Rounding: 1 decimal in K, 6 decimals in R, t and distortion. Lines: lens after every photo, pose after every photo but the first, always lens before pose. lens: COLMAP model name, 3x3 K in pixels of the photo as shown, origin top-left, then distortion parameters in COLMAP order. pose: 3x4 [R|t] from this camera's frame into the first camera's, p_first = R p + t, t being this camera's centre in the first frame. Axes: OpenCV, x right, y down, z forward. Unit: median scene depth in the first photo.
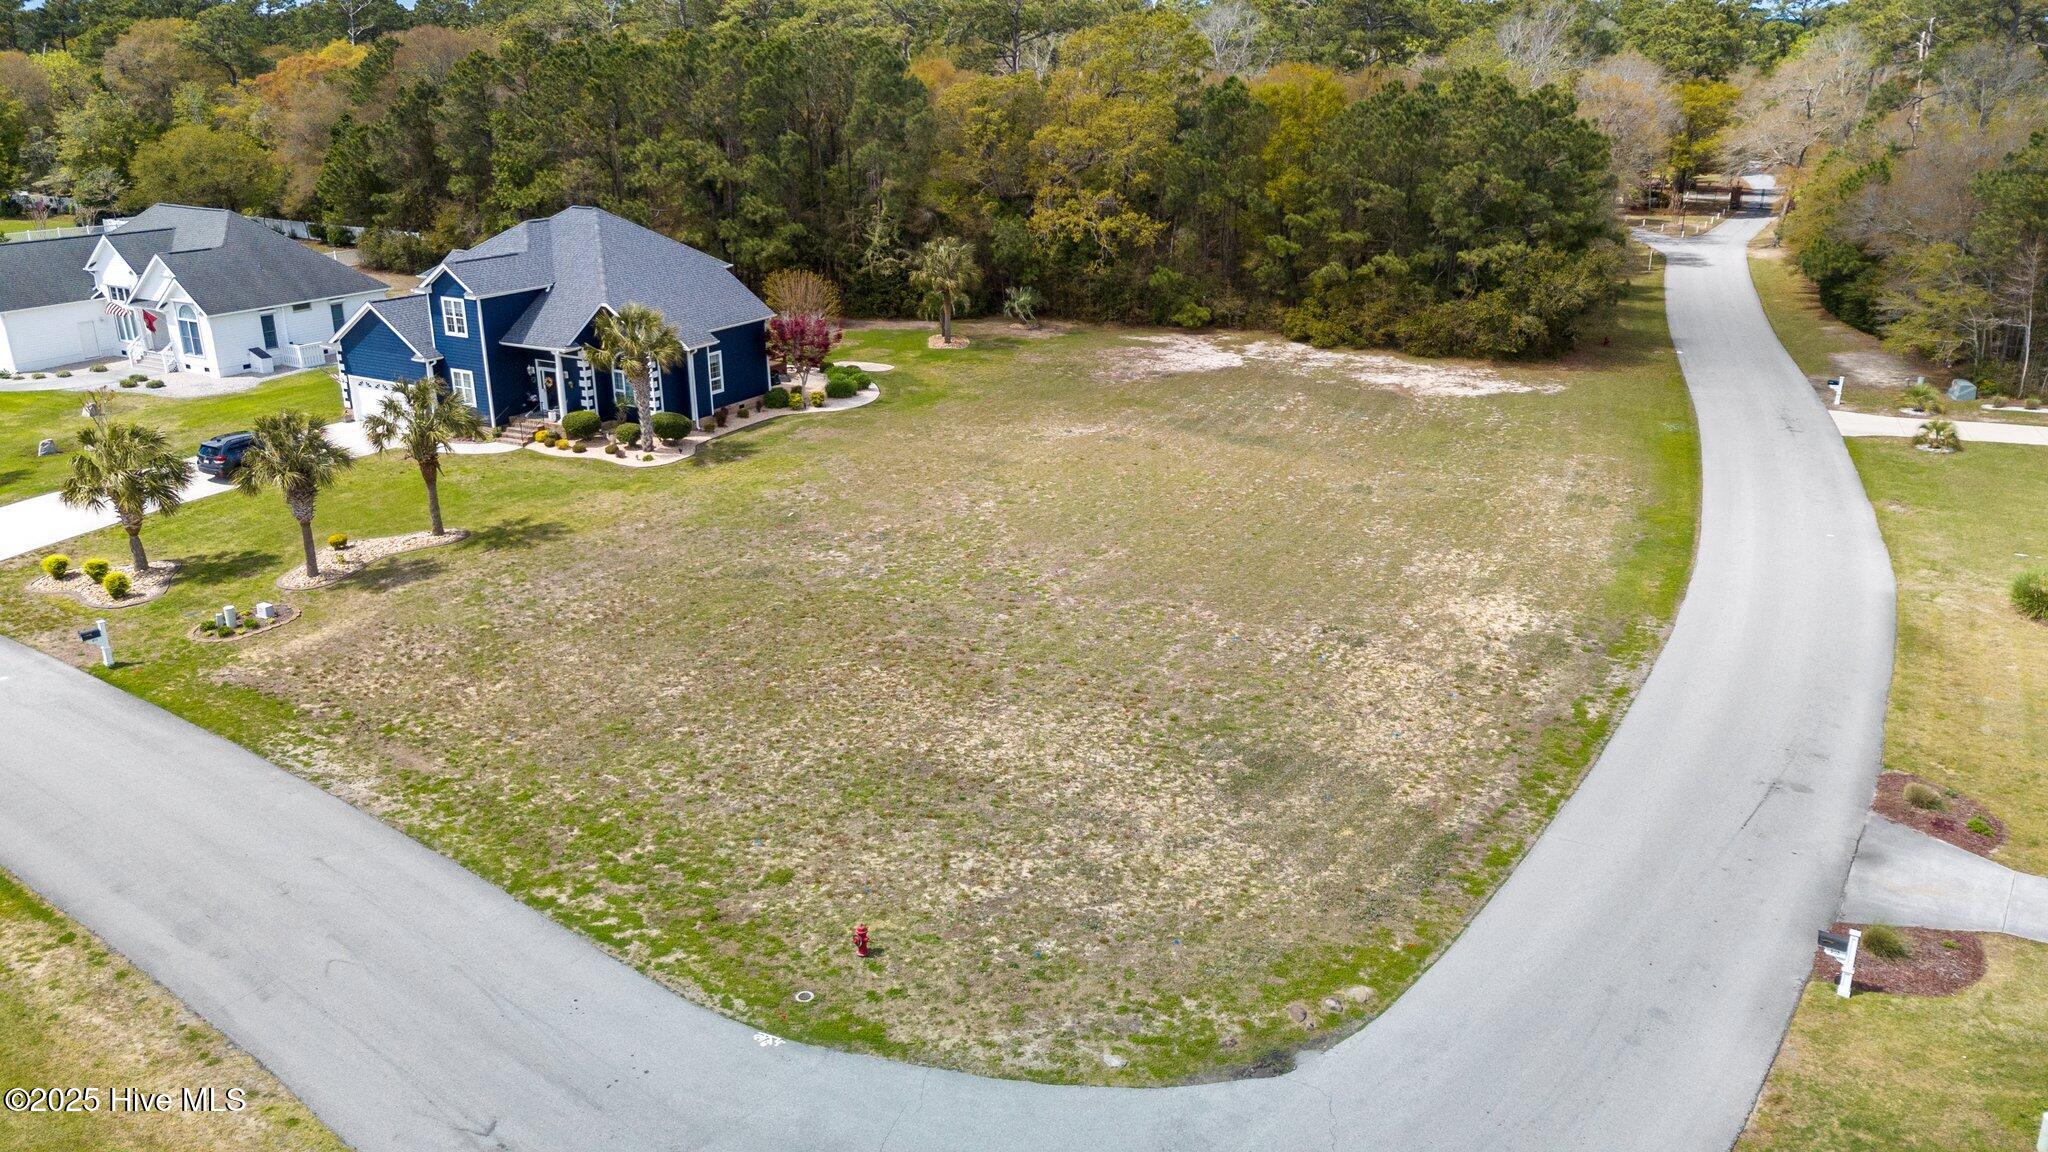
lens RADIAL K [[1509.2, 0, 1018.7], [0, 1509.2, 570.1], [0, 0, 1]] dist [0.085902, -0.077473]
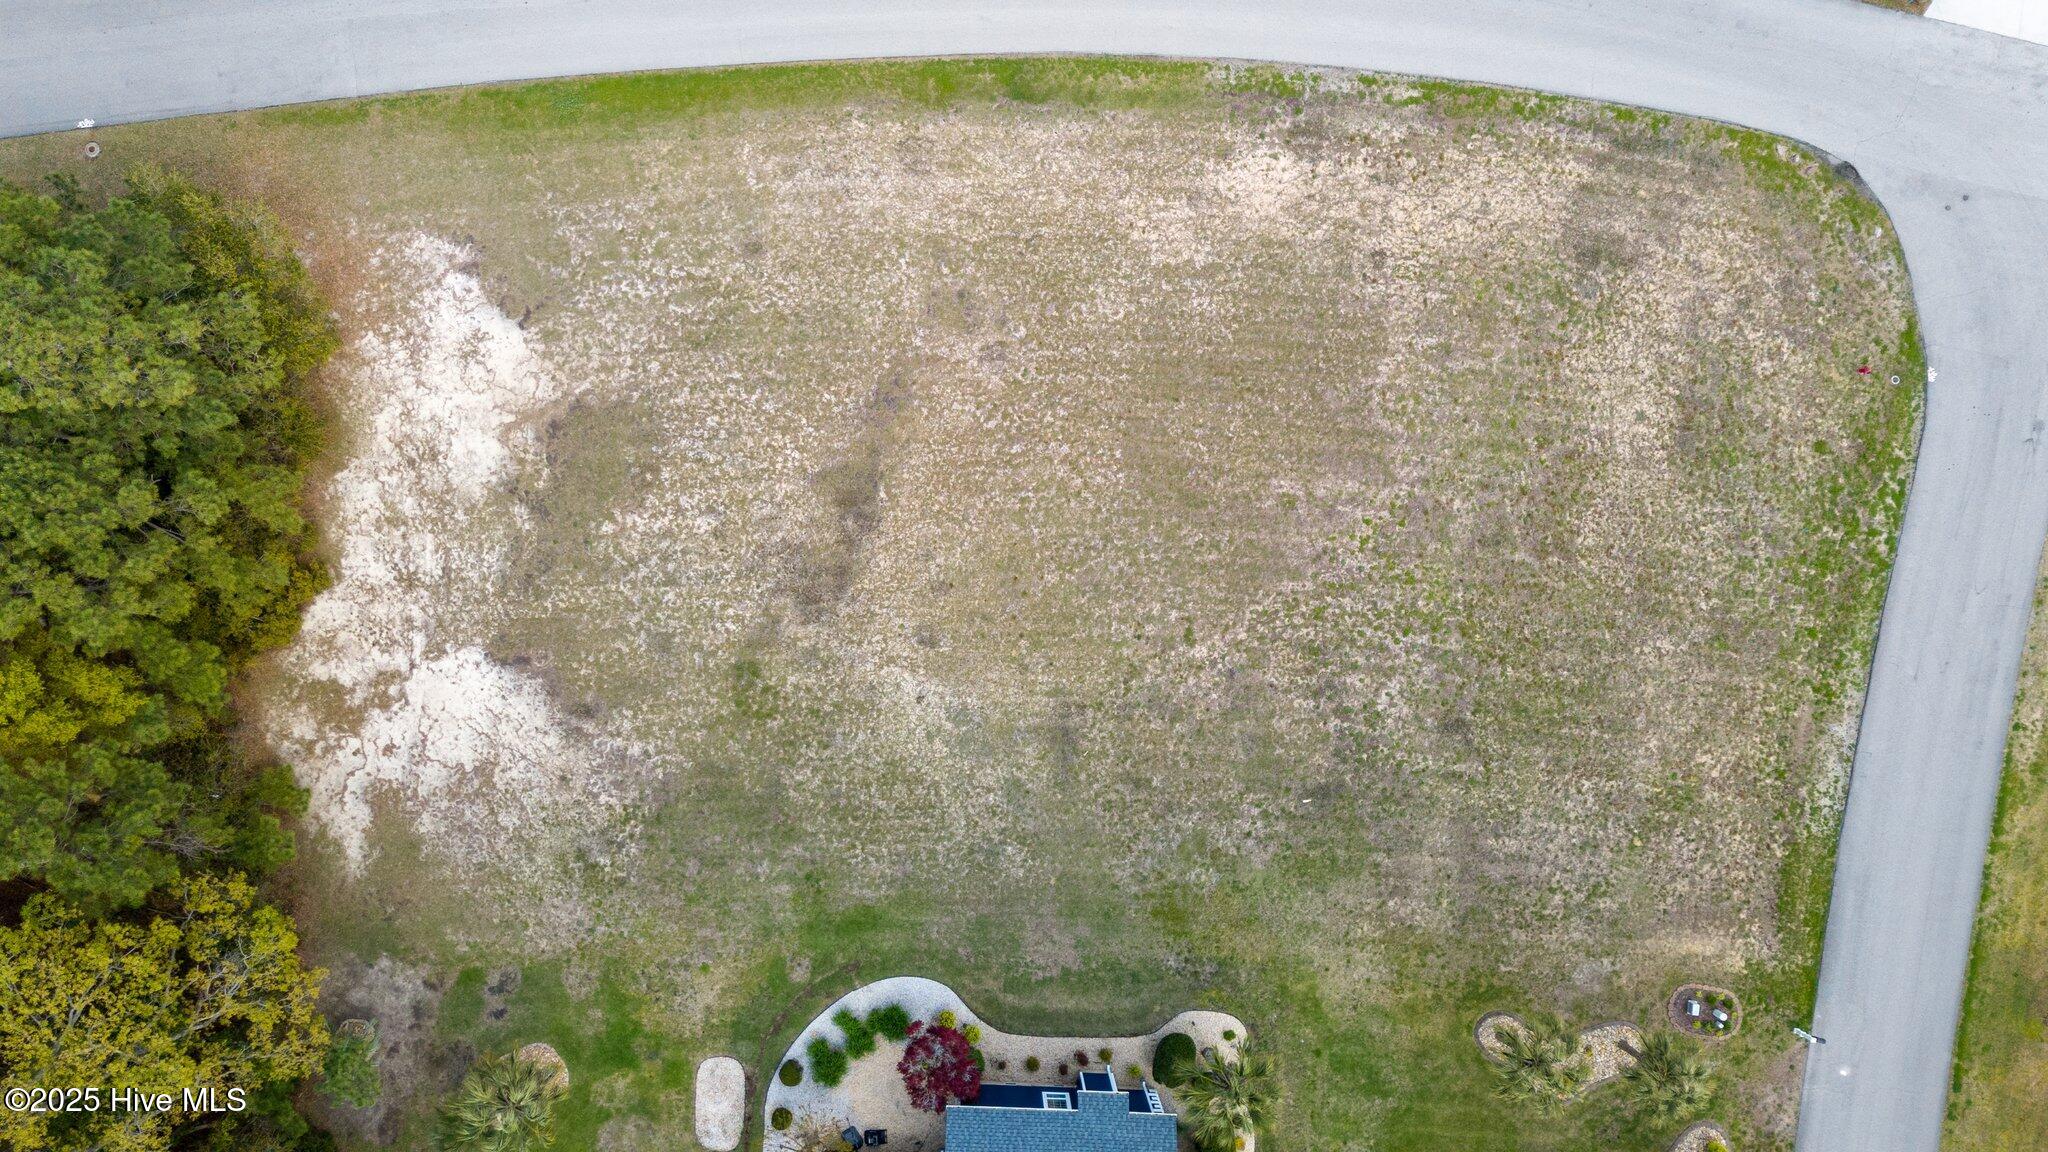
lens RADIAL K [[1509.2, 0, 1018.7], [0, 1509.2, 570.1], [0, 0, 1]] dist [0.085902, -0.077473]
pose [[-0.448157, -0.893911, -0.008833, 0.132721], [0.261320, -0.140448, 0.954980, -1.475810], [-0.854908, 0.425673, 0.296539, 1.039587]]
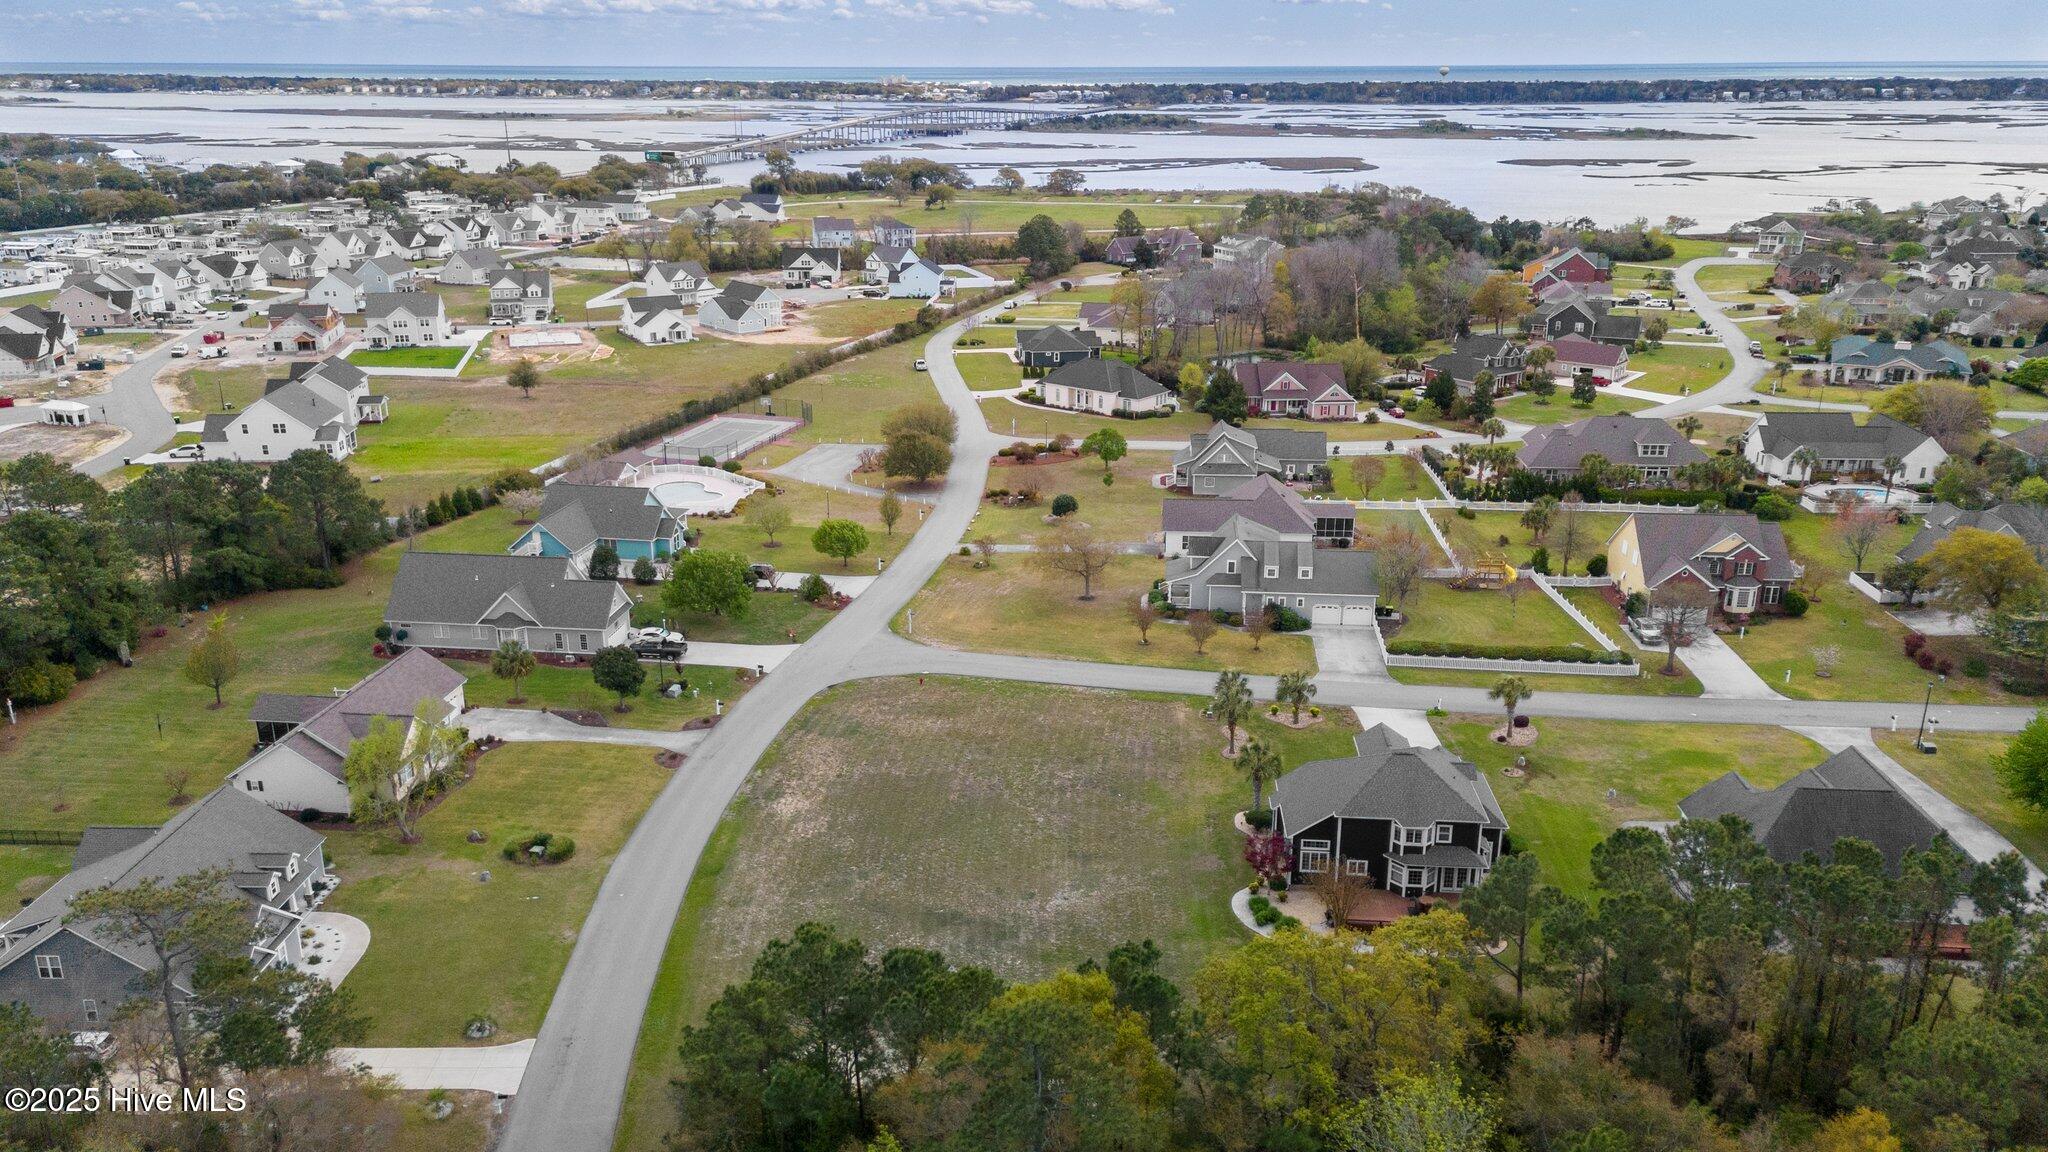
lens RADIAL K [[1509.2, 0, 1018.7], [0, 1509.2, 570.1], [0, 0, 1]] dist [0.085902, -0.077473]
pose [[-0.907954, 0.133468, -0.397249, 1.002543], [-0.134788, 0.804551, 0.578386, -1.942869], [0.396803, 0.578691, -0.712505, 2.975435]]
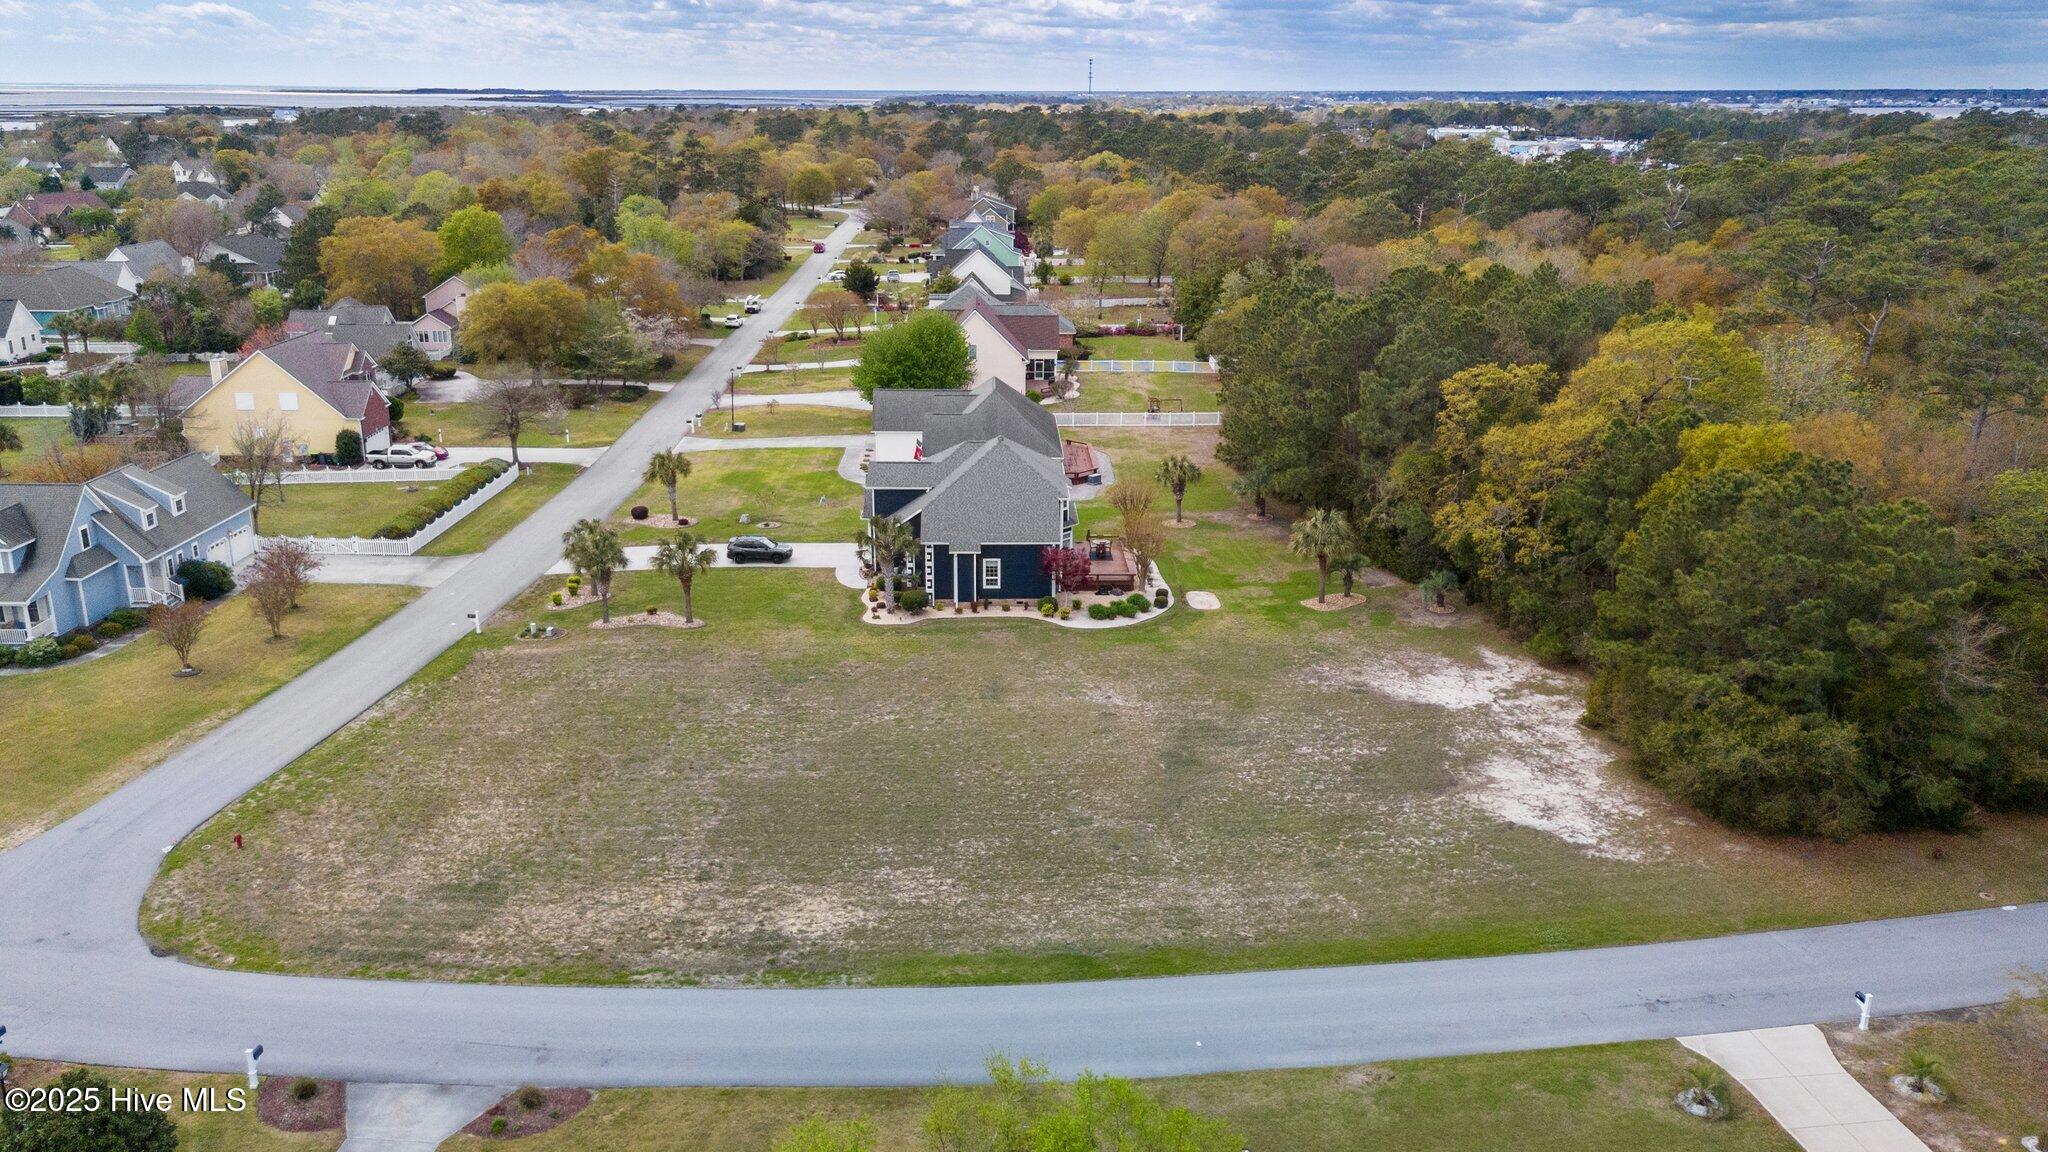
lens RADIAL K [[1551.0, 0, 1019.3], [0, 1551.0, 573.7], [0, 0, 1]] dist [0.102398, -0.154889]
pose [[0.506088, 0.259184, -0.822617, 1.534747], [-0.290005, 0.949382, 0.120708, -0.491767], [0.812263, 0.177474, 0.555636, 0.415195]]
